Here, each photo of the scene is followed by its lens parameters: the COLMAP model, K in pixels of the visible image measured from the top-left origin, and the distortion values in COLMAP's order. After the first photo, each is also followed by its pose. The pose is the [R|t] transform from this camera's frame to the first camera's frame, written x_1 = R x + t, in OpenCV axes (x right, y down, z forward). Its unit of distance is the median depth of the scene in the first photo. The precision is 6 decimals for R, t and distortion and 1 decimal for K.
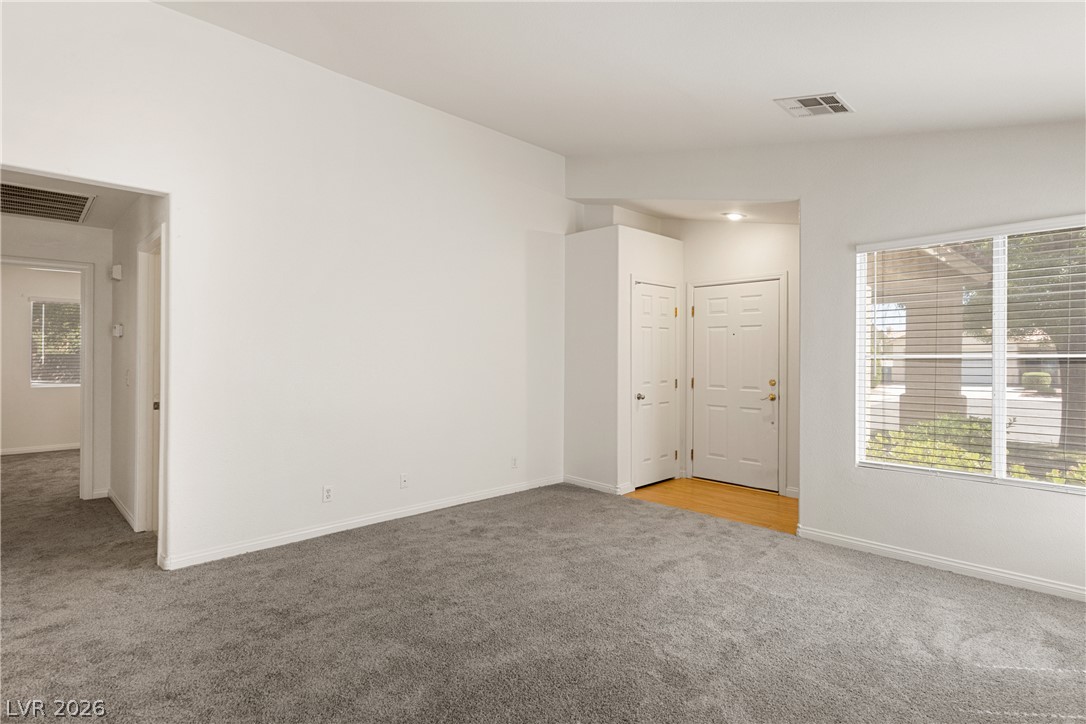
lens RADIAL K [[551.9, 0, 545.8], [0, 551.9, 356.9], [0, 0, 1]] dist [0.015624, -0.004851]
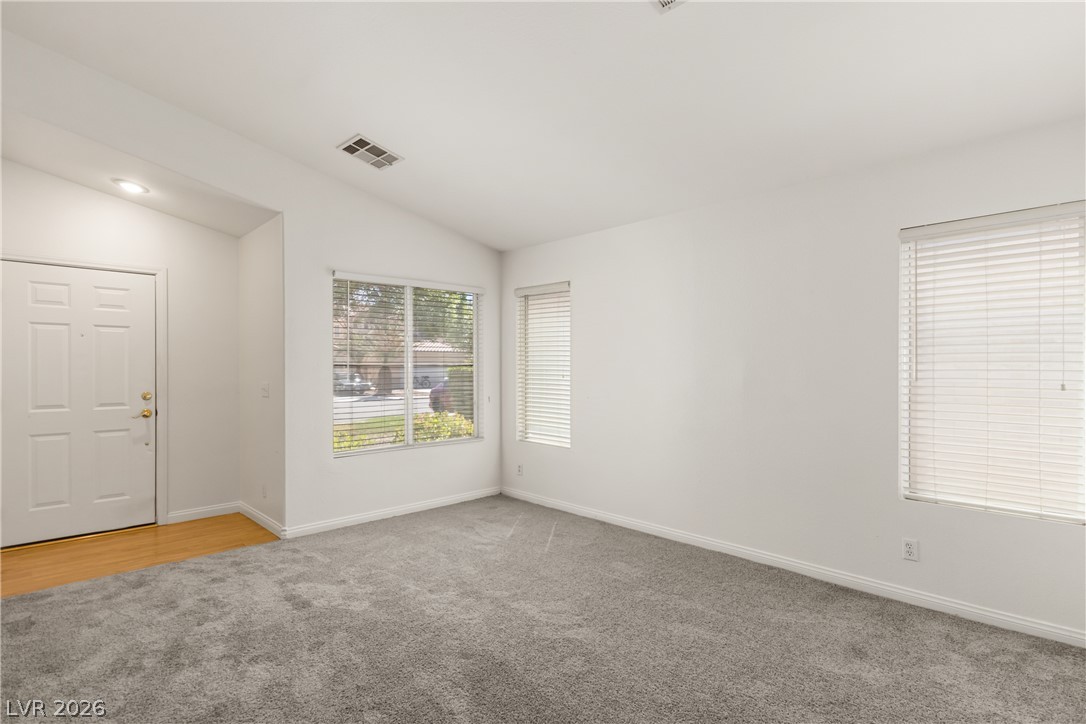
lens RADIAL K [[551.9, 0, 548.9], [0, 551.9, 371.4], [0, 0, 1]] dist [0.015624, -0.004851]
pose [[0.006587, -0.011051, 0.999917, -0.566621], [0.003538, 0.999933, 0.011028, 0.002489], [-0.999972, 0.003465, 0.006625, 0.503494]]
